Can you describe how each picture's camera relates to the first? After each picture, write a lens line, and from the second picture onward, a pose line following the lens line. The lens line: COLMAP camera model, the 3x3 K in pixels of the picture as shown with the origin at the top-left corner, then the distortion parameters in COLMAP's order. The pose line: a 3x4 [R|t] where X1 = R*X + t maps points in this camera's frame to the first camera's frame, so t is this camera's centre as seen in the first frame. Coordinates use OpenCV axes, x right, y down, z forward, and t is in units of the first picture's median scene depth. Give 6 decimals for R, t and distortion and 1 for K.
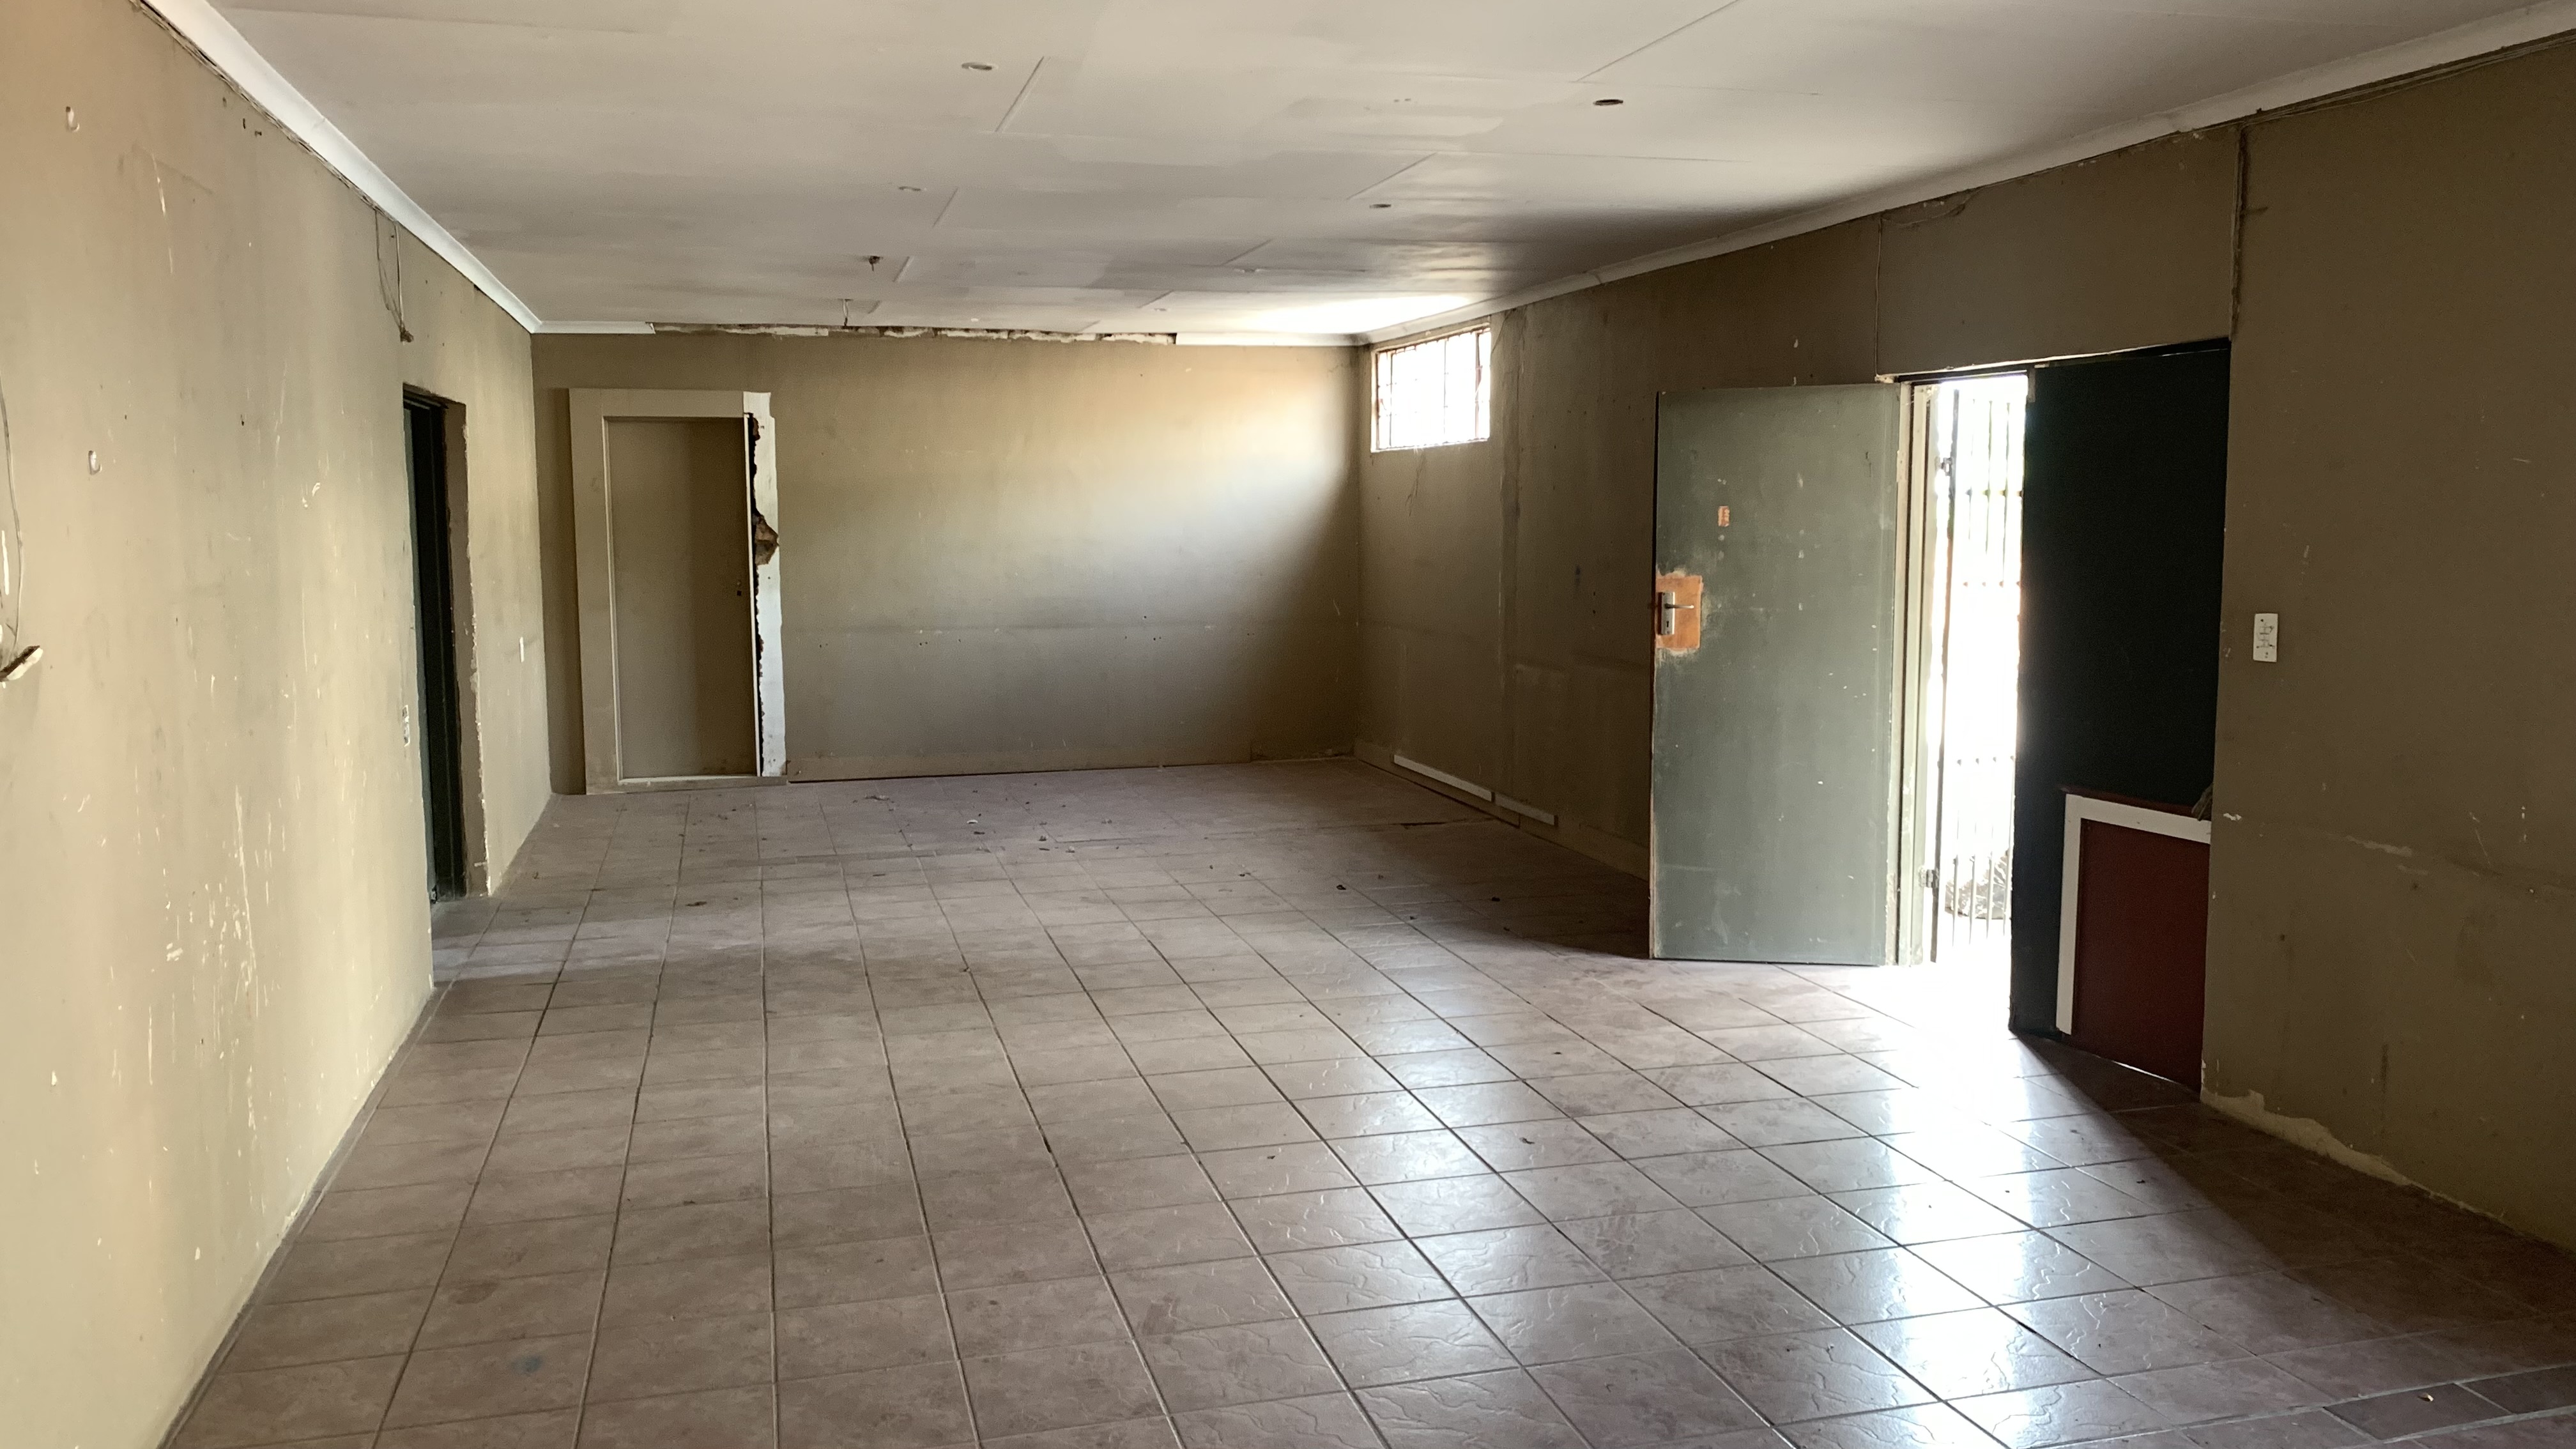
lens RADIAL K [[1968.2, 0, 1283.6], [0, 1968.2, 711.5], [0, 0, 1]] dist [0.155281, -0.406528]
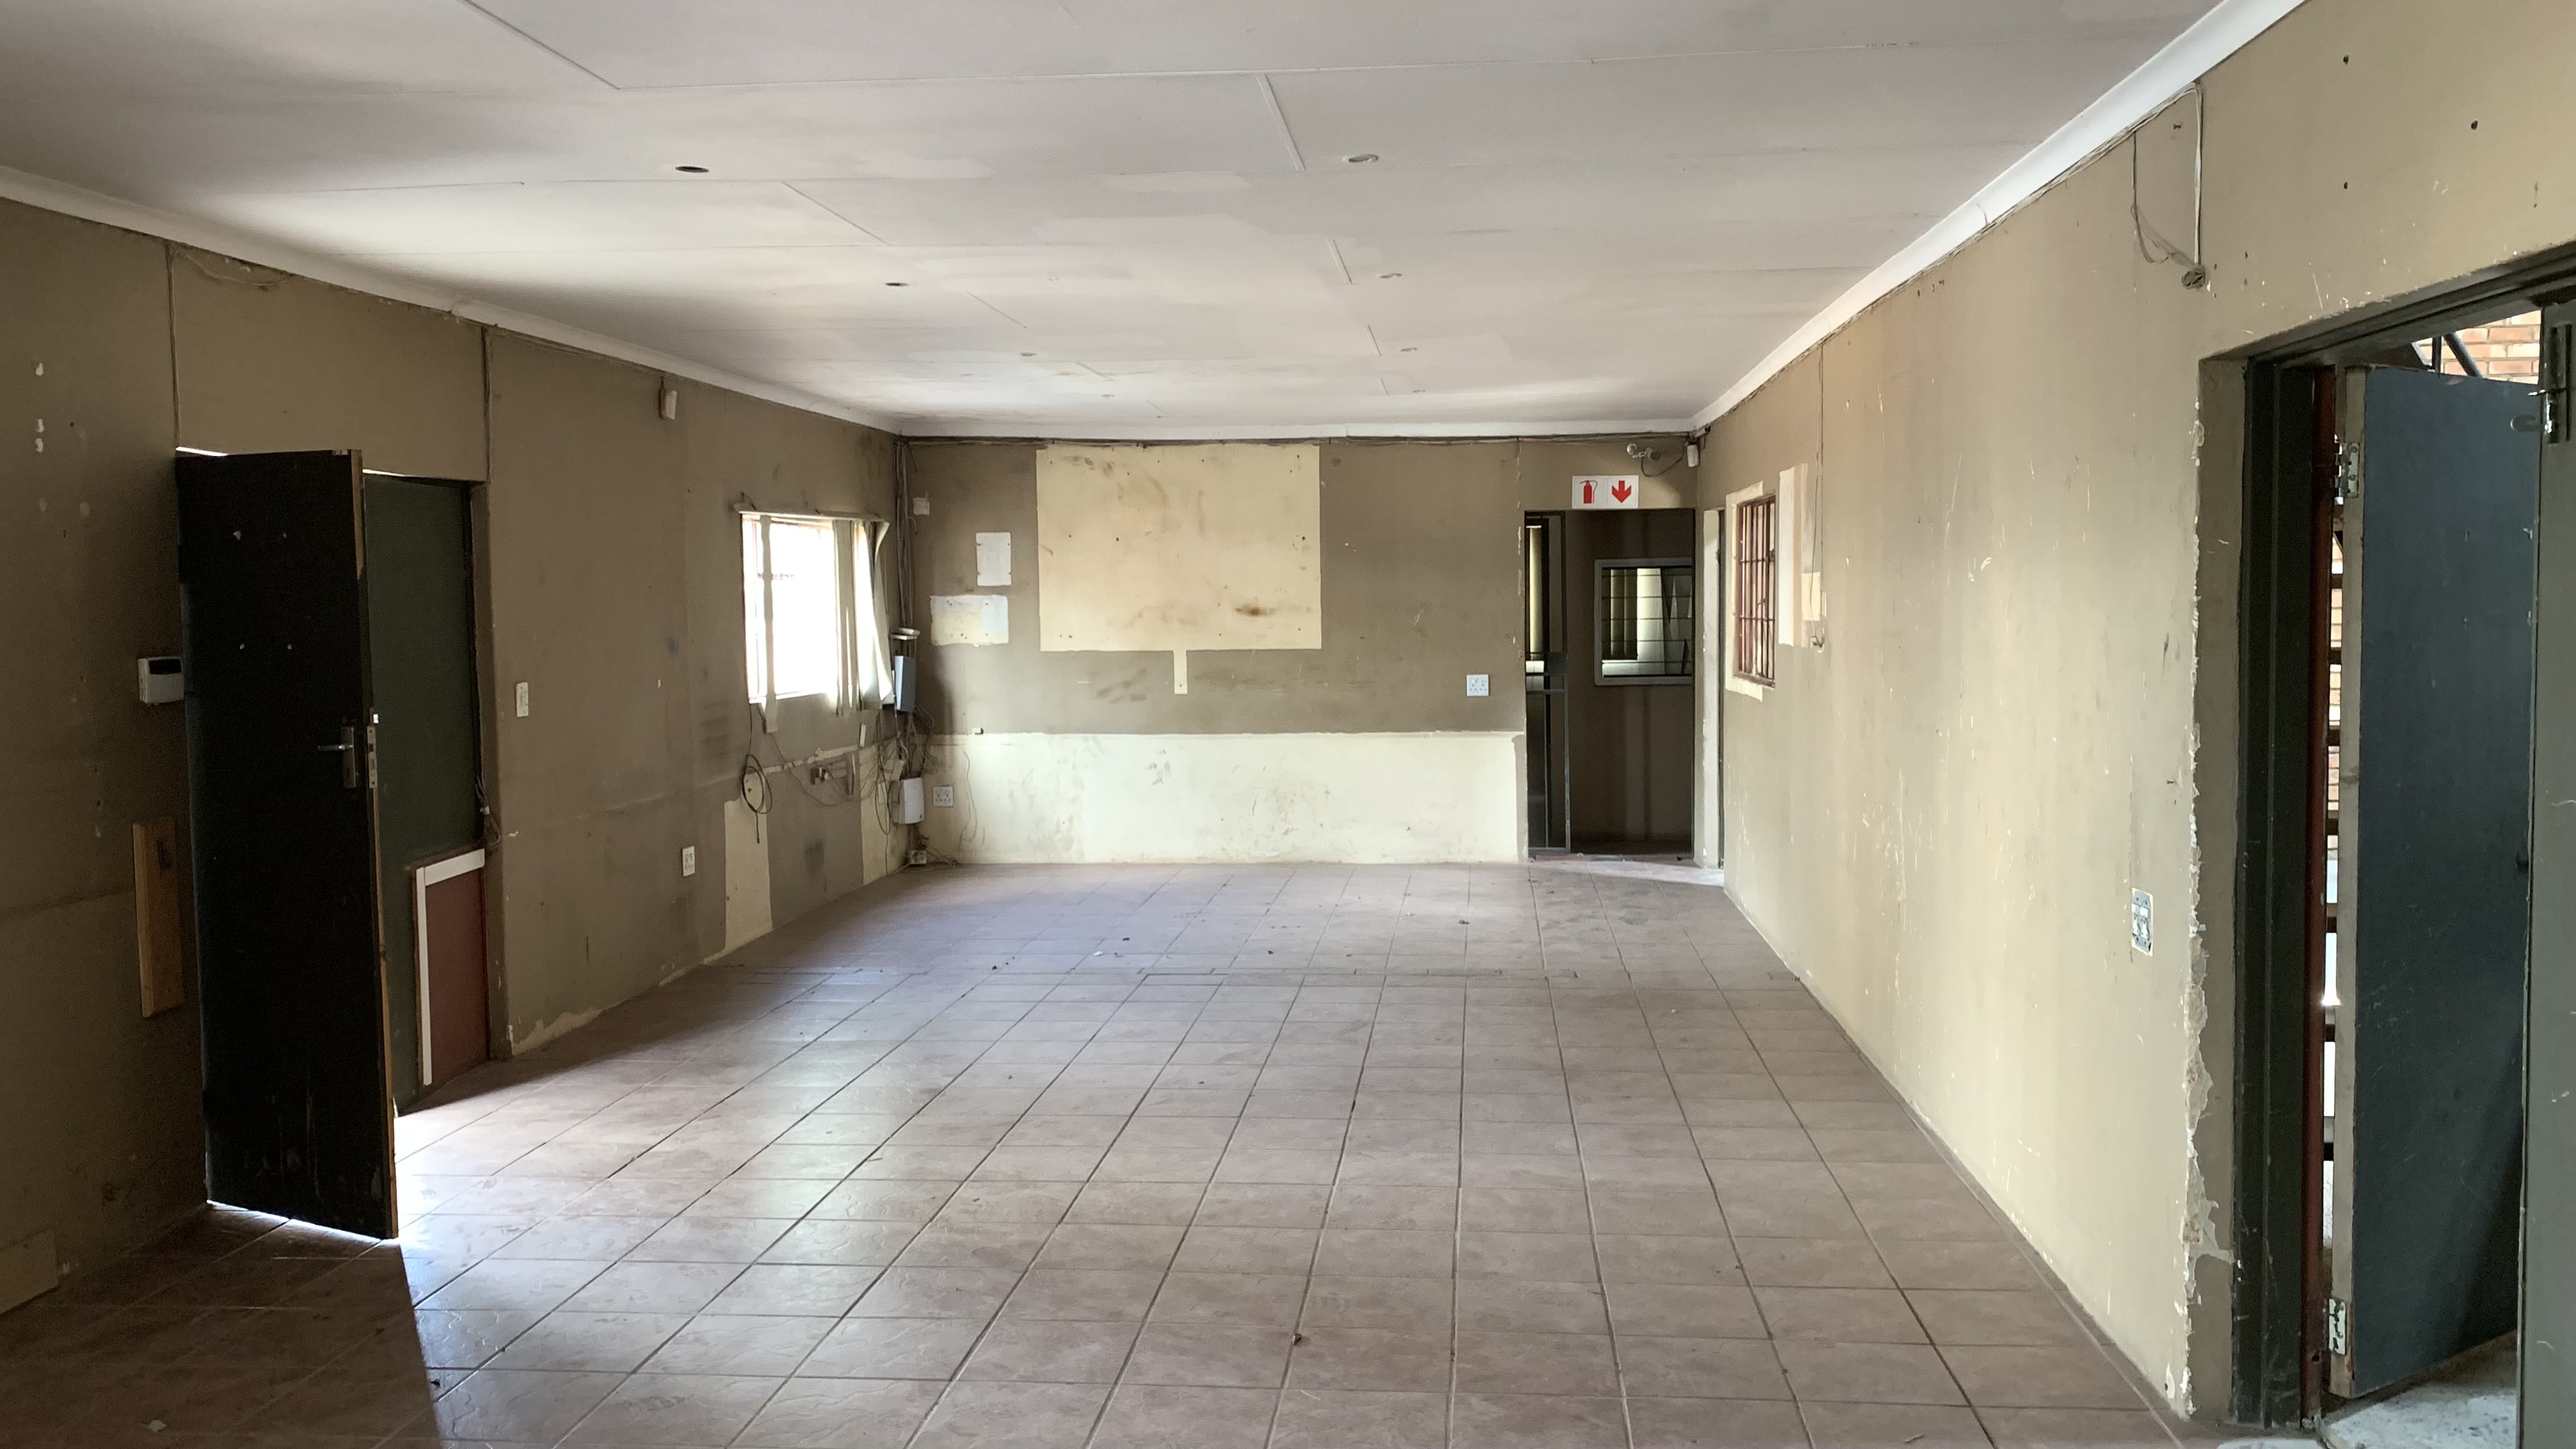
lens RADIAL K [[1963.6, 0, 1312.0], [0, 1963.6, 725.7], [0, 0, 1]] dist [0.106605, -0.168858]
pose [[-0.940428, -0.005237, 0.339952, -0.485692], [0.053616, 0.985086, 0.163496, -0.207193], [-0.335738, 0.171983, -0.926122, 1.999727]]
